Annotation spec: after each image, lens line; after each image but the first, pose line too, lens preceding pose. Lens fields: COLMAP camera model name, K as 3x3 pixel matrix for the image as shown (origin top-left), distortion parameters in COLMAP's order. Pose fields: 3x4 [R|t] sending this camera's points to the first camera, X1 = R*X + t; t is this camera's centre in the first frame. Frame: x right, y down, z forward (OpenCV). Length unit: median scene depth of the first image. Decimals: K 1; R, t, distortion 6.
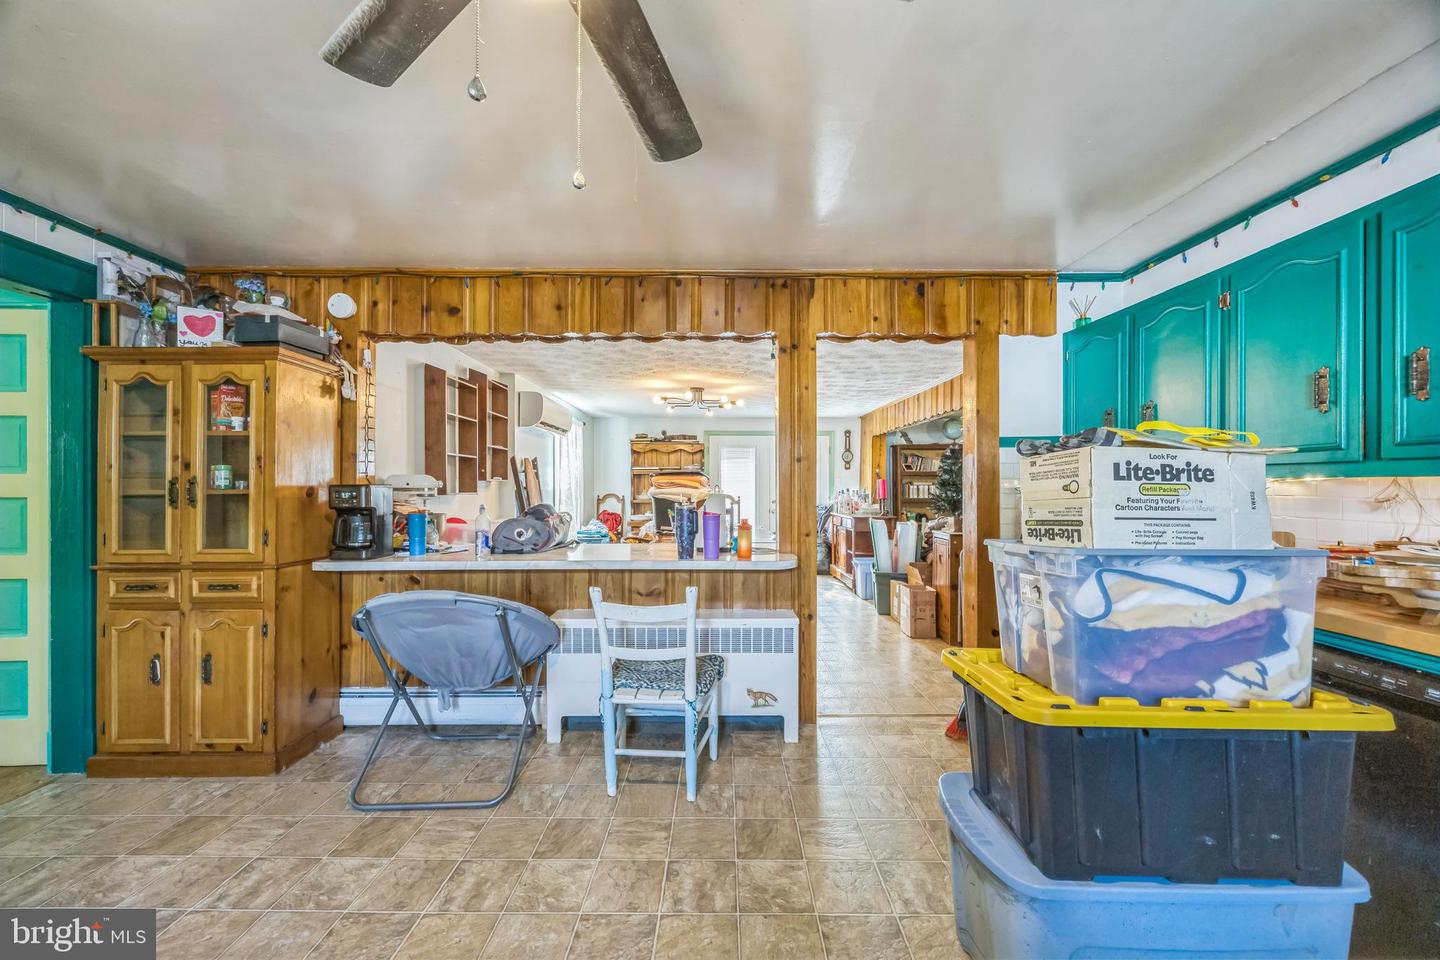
lens RADIAL K [[556.6, 0, 710.4], [0, 556.6, 483.1], [0, 0, 1]] dist [-0.005984, -0.000667]
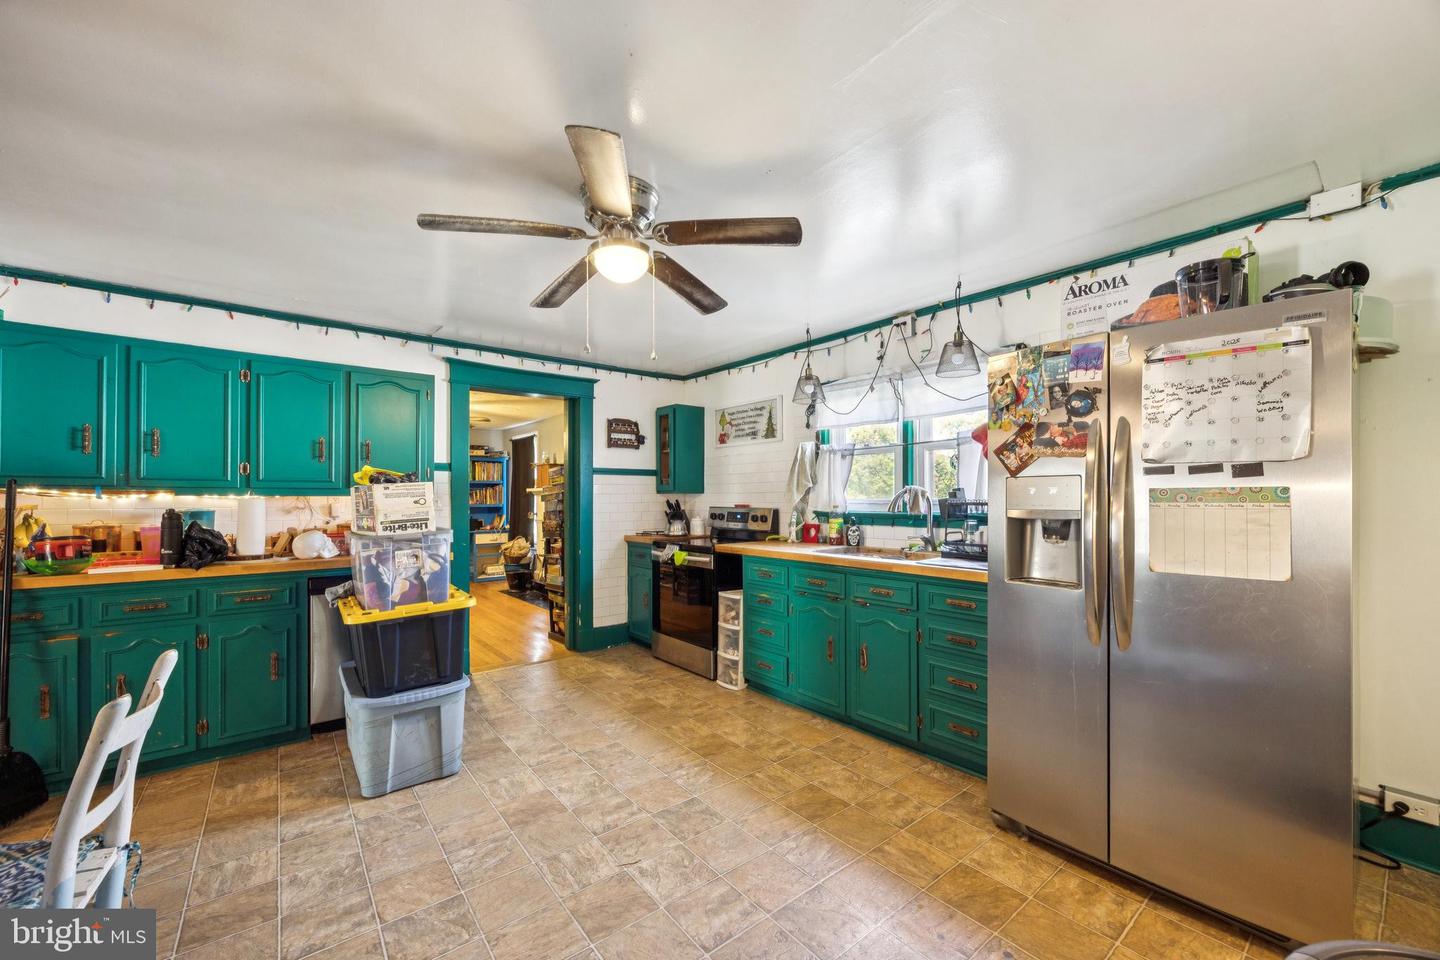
lens RADIAL K [[556.6, 0, 720.4], [0, 556.6, 491.0], [0, 0, 1]] dist [-0.005984, -0.000667]
pose [[-0.620967, 0.010077, 0.783772, -1.485121], [0.004799, 0.999947, -0.009055, -0.006987], [-0.783822, -0.001862, -0.620983, 1.325396]]
